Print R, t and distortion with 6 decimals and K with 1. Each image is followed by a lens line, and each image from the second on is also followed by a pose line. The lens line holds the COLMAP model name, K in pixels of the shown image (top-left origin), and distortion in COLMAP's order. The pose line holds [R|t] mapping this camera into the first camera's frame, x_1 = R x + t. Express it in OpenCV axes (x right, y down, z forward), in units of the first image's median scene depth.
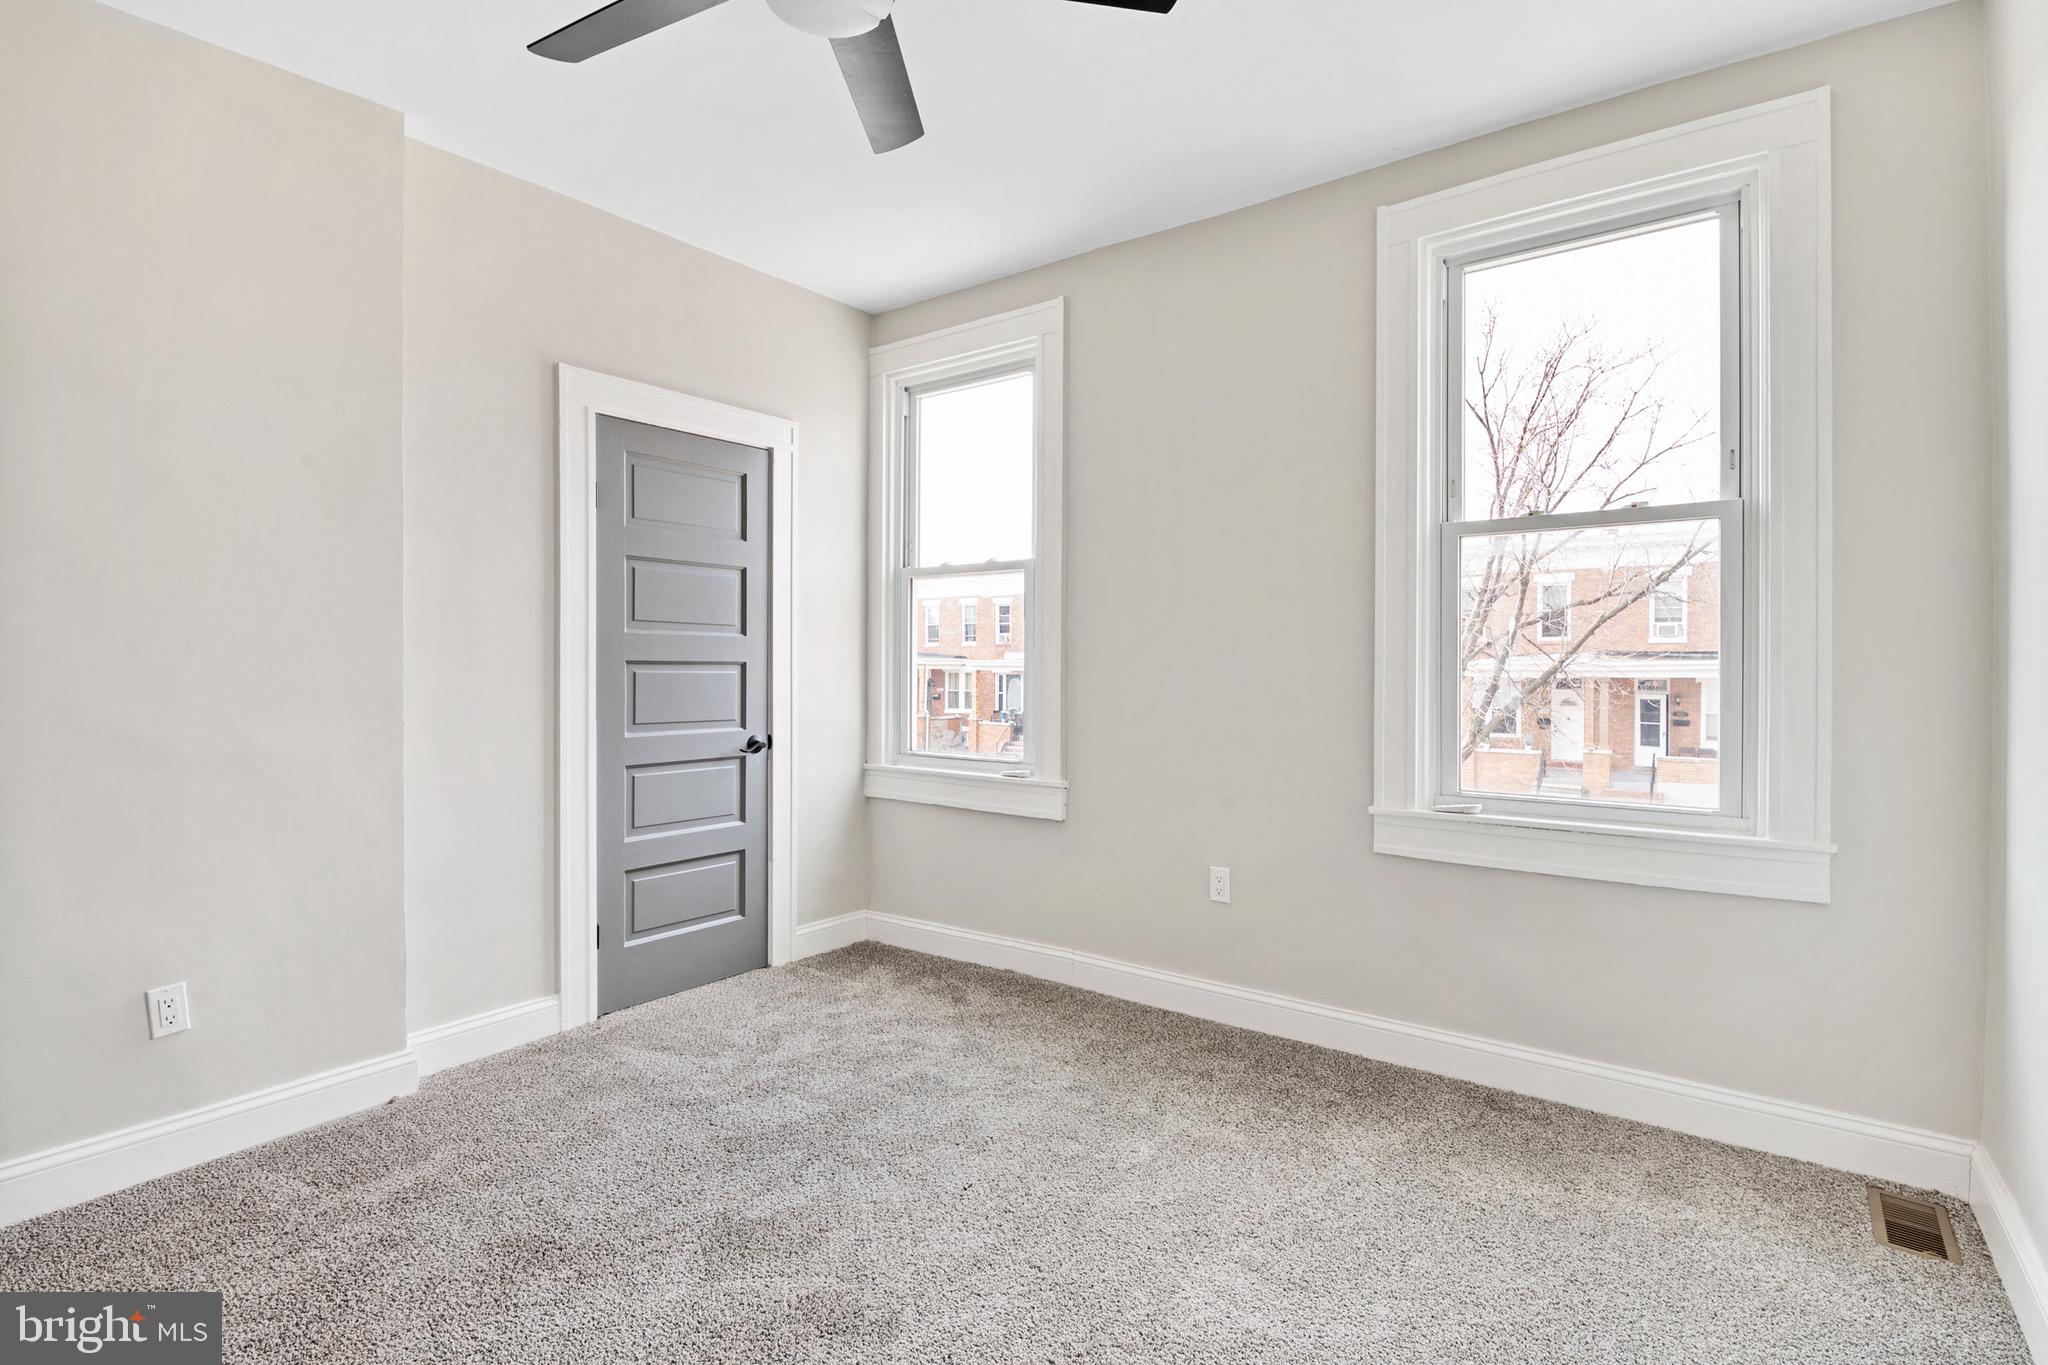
lens RADIAL K [[990.3, 0, 1020.3], [0, 990.3, 669.5], [0, 0, 1]] dist [-0.000806, -0.000244]
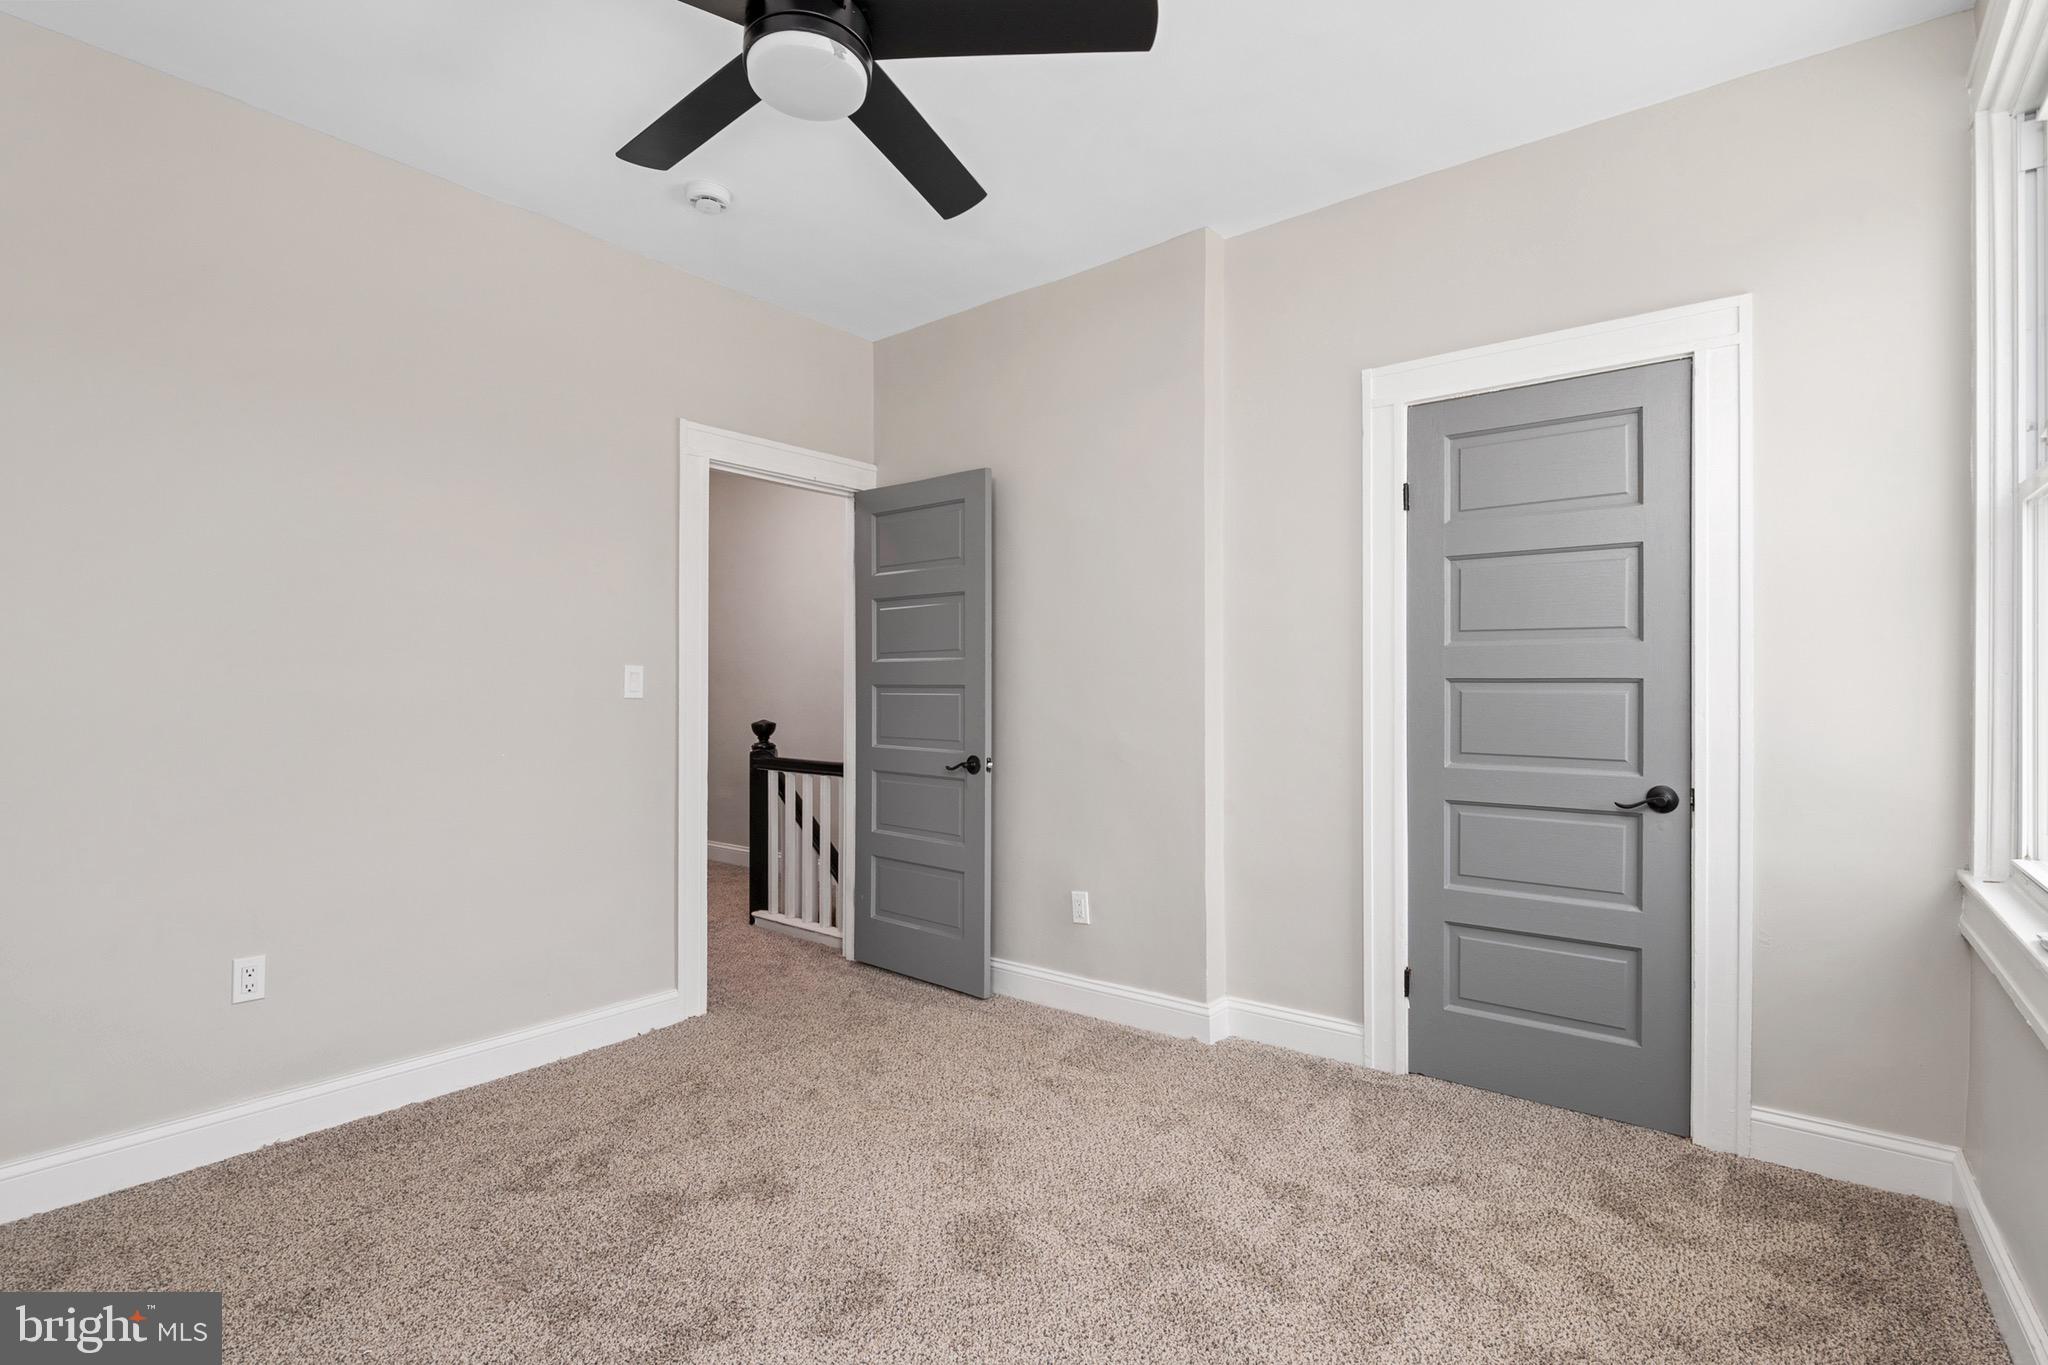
lens RADIAL K [[990.3, 0, 1037.2], [0, 990.3, 678.5], [0, 0, 1]] dist [-0.000806, -0.000244]
pose [[-0.012693, -0.005803, -0.999903, 0.430767], [-0.002034, 0.999981, -0.005777, -0.002636], [0.999917, 0.001961, -0.012704, 0.596126]]
